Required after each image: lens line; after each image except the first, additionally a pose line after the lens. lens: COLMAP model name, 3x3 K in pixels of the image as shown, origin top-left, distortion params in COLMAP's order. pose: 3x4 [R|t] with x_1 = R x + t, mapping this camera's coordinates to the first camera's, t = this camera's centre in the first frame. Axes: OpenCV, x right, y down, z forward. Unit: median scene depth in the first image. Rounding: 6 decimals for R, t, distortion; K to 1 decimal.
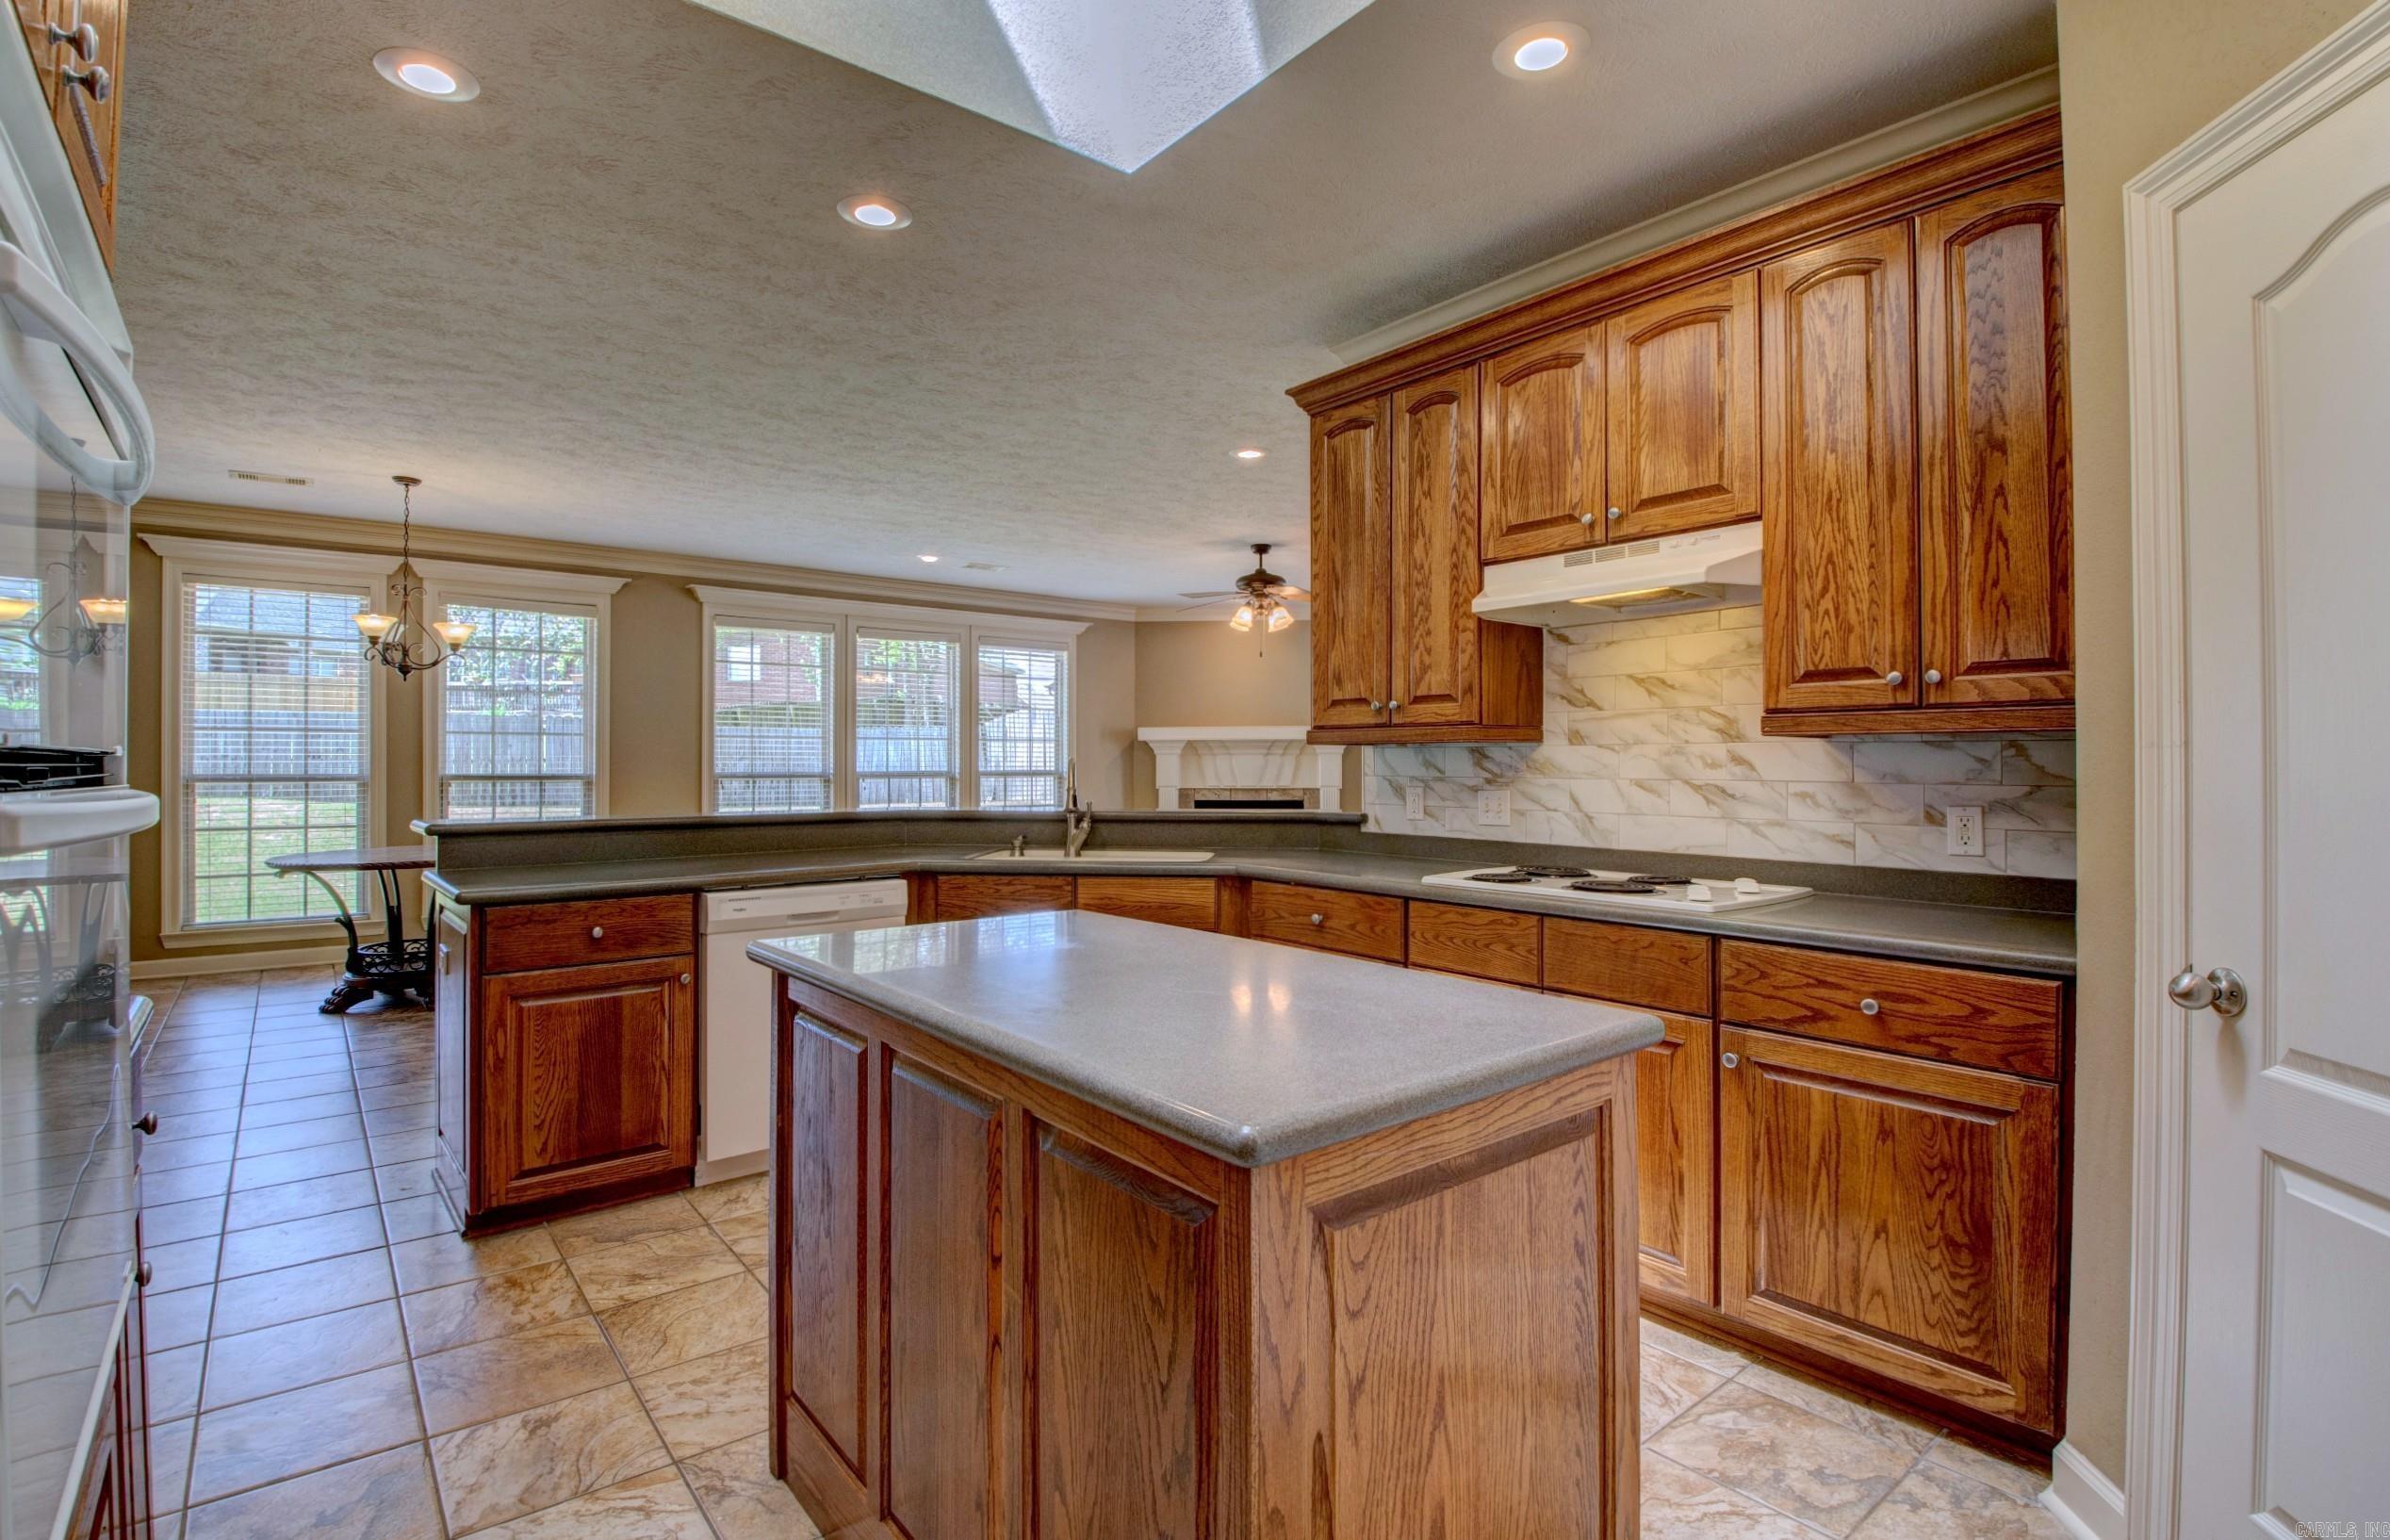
lens RADIAL K [[1090.6, 0, 1212.8], [0, 1090.6, 766.9], [0, 0, 1]] dist [-0.000160, -0.009247]
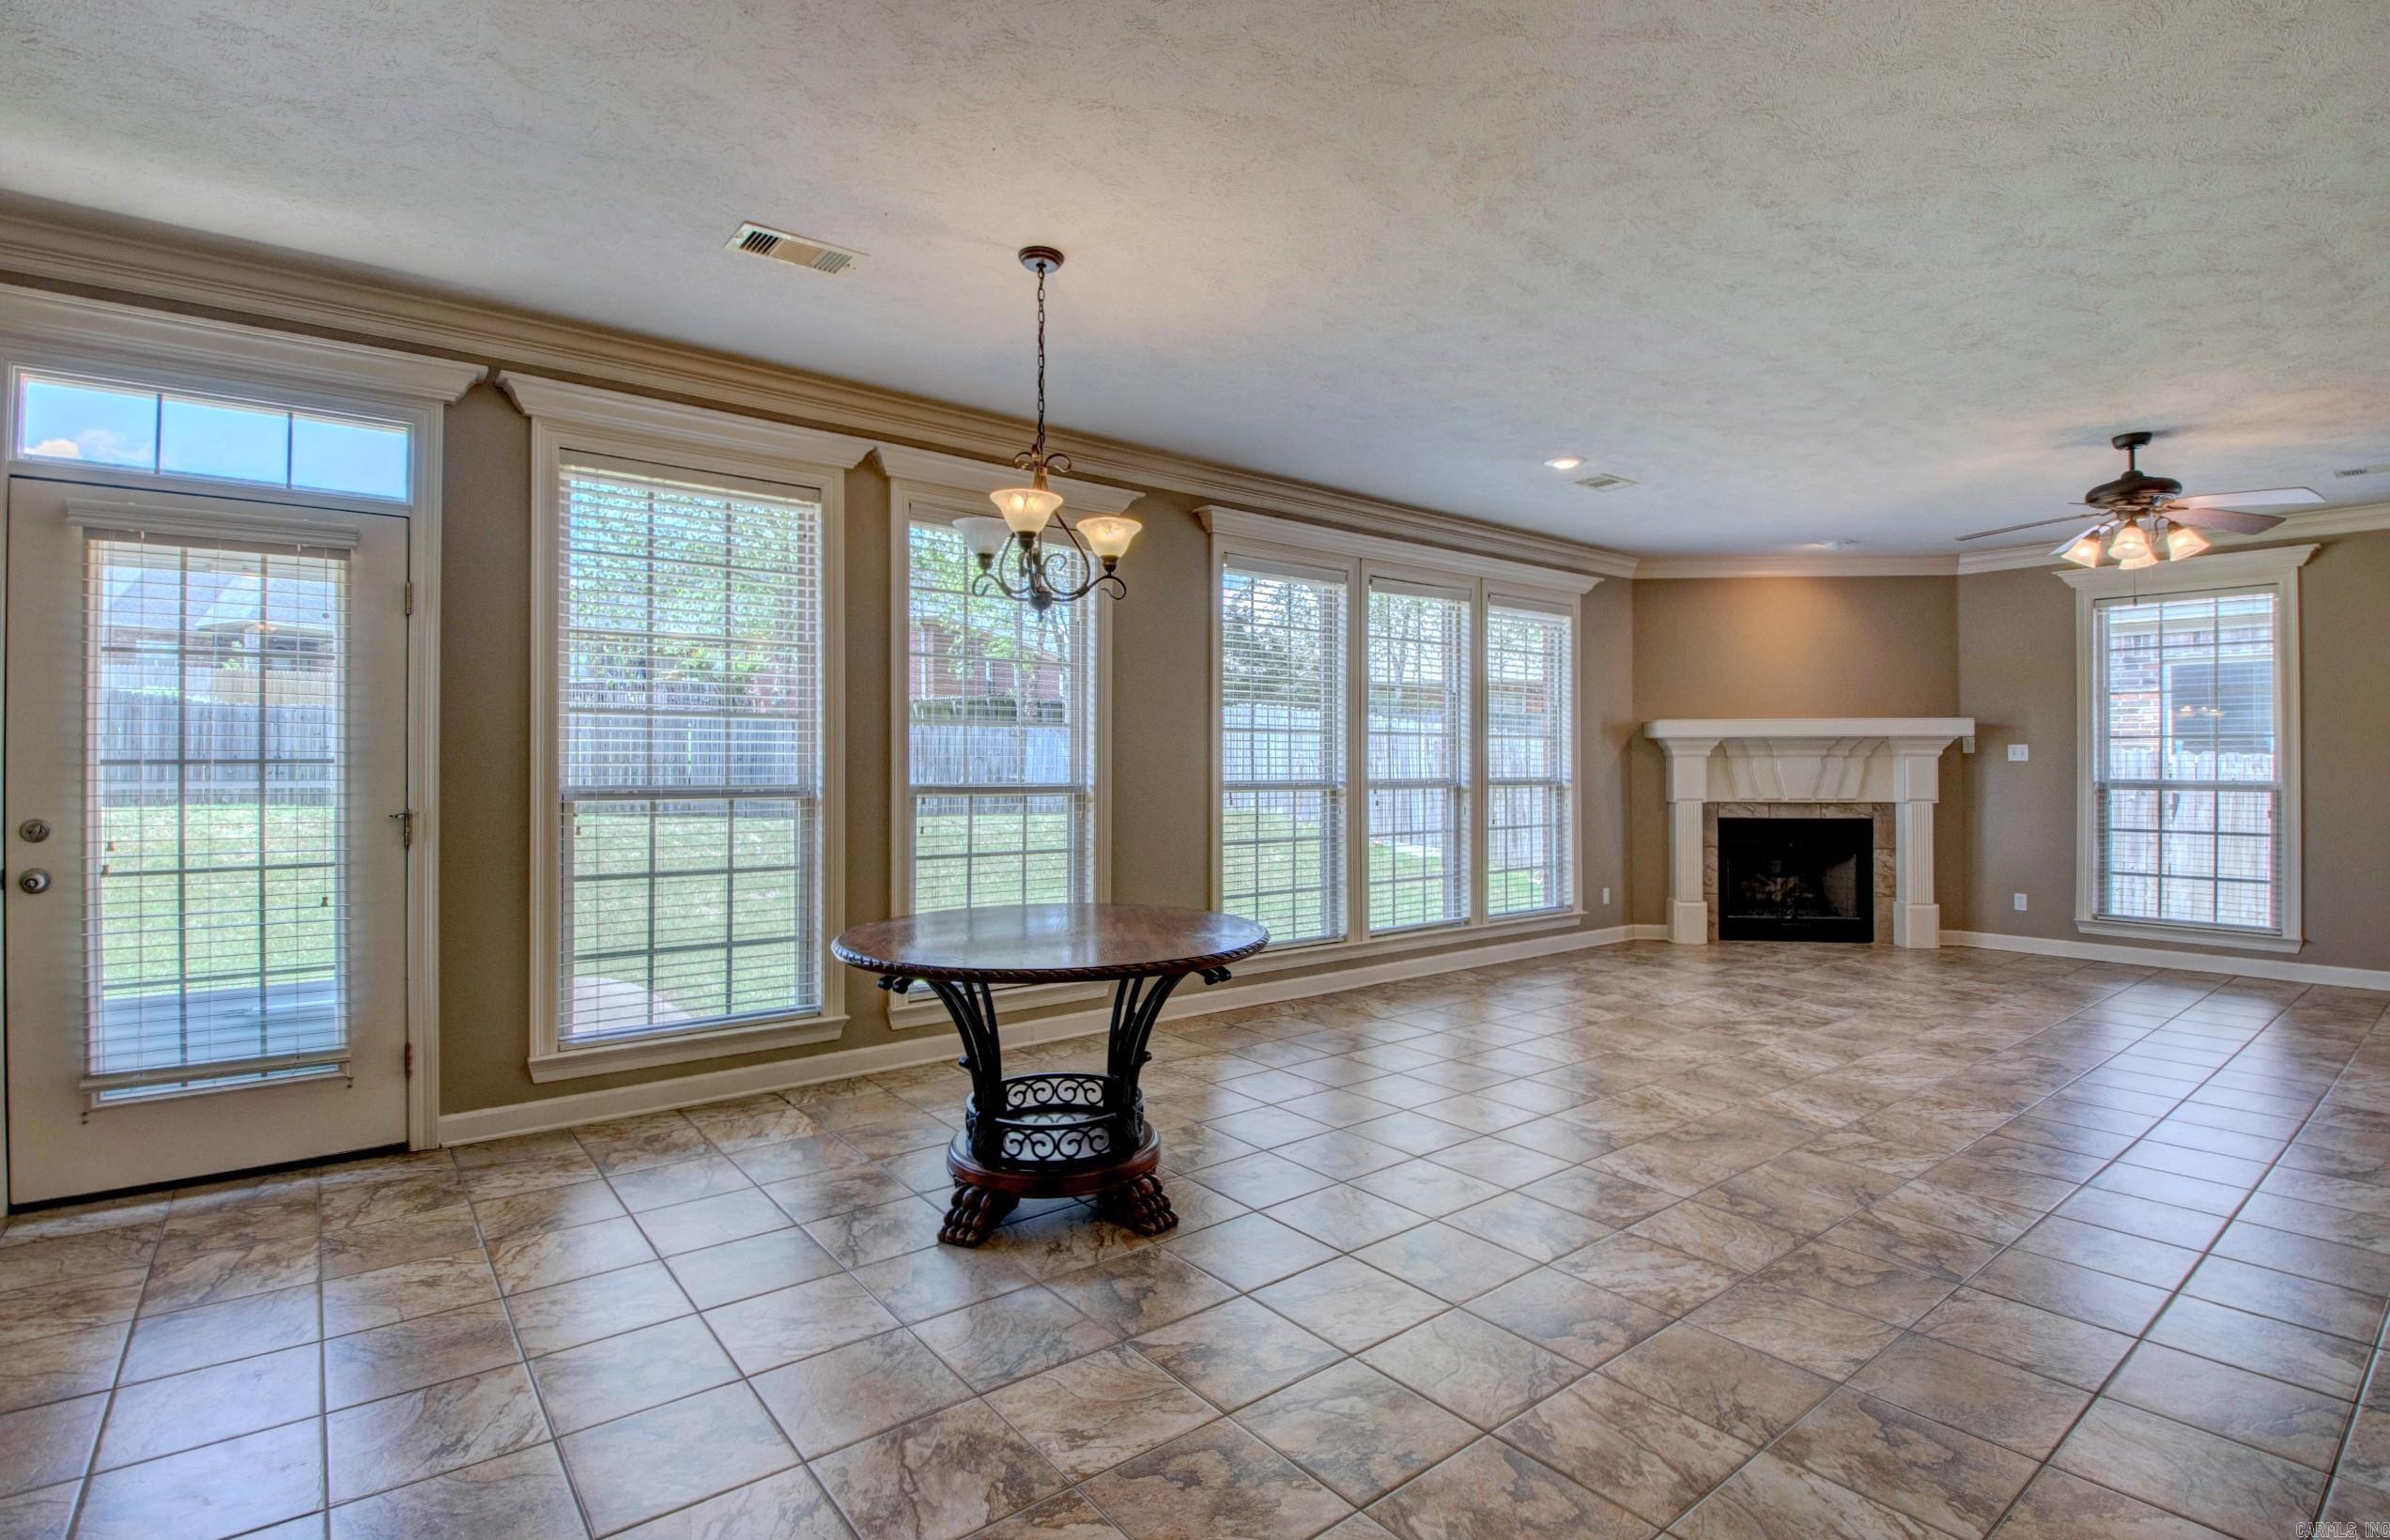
lens RADIAL K [[1090.5, 0, 1194.2], [0, 1090.5, 763.9], [0, 0, 1]] dist [-0.000160, -0.009247]
pose [[0.999933, 0.000862, -0.011578, -0.477368], [-0.000928, 0.999983, -0.005698, -0.001884], [0.011573, 0.005708, 0.999917, 0.325503]]
